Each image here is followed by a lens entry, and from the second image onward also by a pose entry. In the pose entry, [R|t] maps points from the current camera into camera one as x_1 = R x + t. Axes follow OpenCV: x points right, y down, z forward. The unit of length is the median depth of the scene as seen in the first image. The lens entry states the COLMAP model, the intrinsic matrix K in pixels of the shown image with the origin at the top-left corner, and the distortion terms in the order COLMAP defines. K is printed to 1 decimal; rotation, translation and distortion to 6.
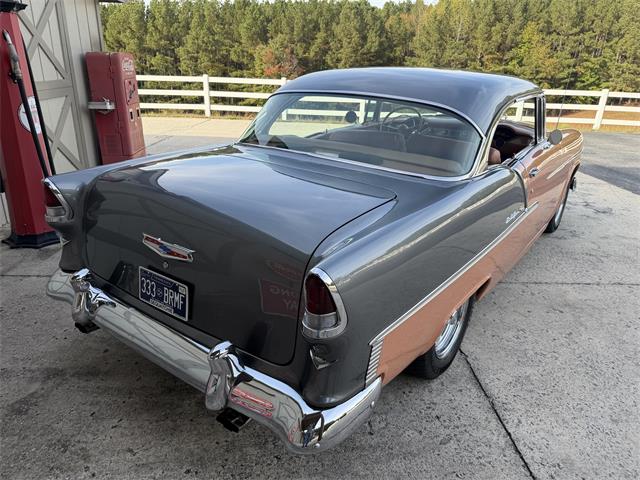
lens RADIAL K [[448.2, 0, 313.3], [0, 448.2, 242.2], [0, 0, 1]] dist [0.017075, -0.022311]
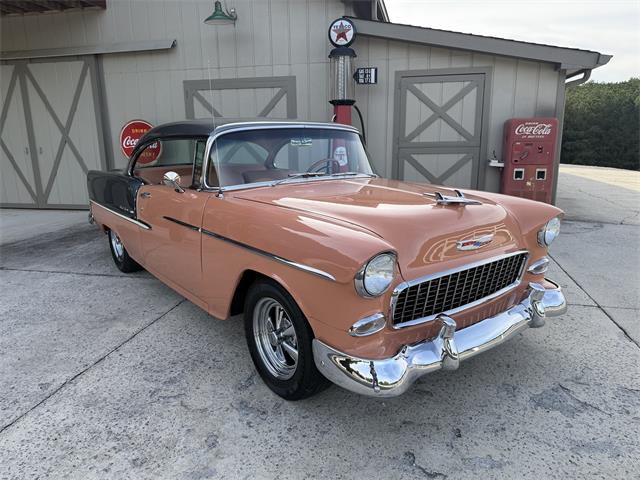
lens RADIAL K [[448.2, 0, 321.7], [0, 448.2, 233.7], [0, 0, 1]] dist [0.017075, -0.022311]
pose [[-0.241531, 0.180169, -0.953521, 1.217064], [-0.356889, 0.897253, 0.259938, -0.429488], [0.902382, 0.403084, -0.152415, 1.291730]]
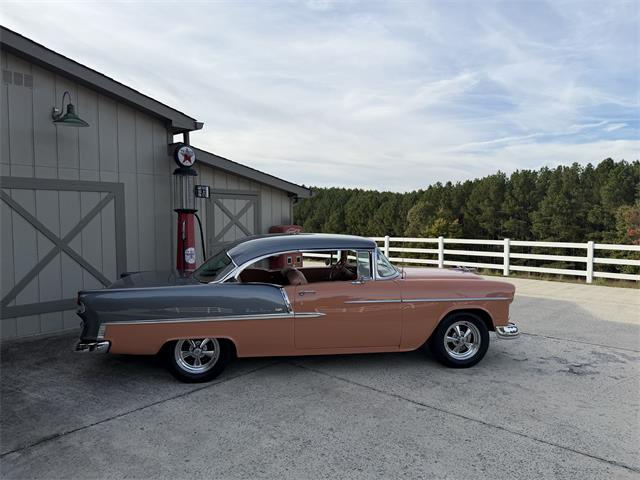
lens RADIAL K [[448.2, 0, 320.0], [0, 448.2, 244.2], [0, 0, 1]] dist [0.017075, -0.022311]
pose [[0.736720, 0.005276, -0.676178, 1.315238], [-0.230452, 0.942064, -0.243736, 0.080909], [0.635717, 0.335392, 0.695253, -0.210895]]
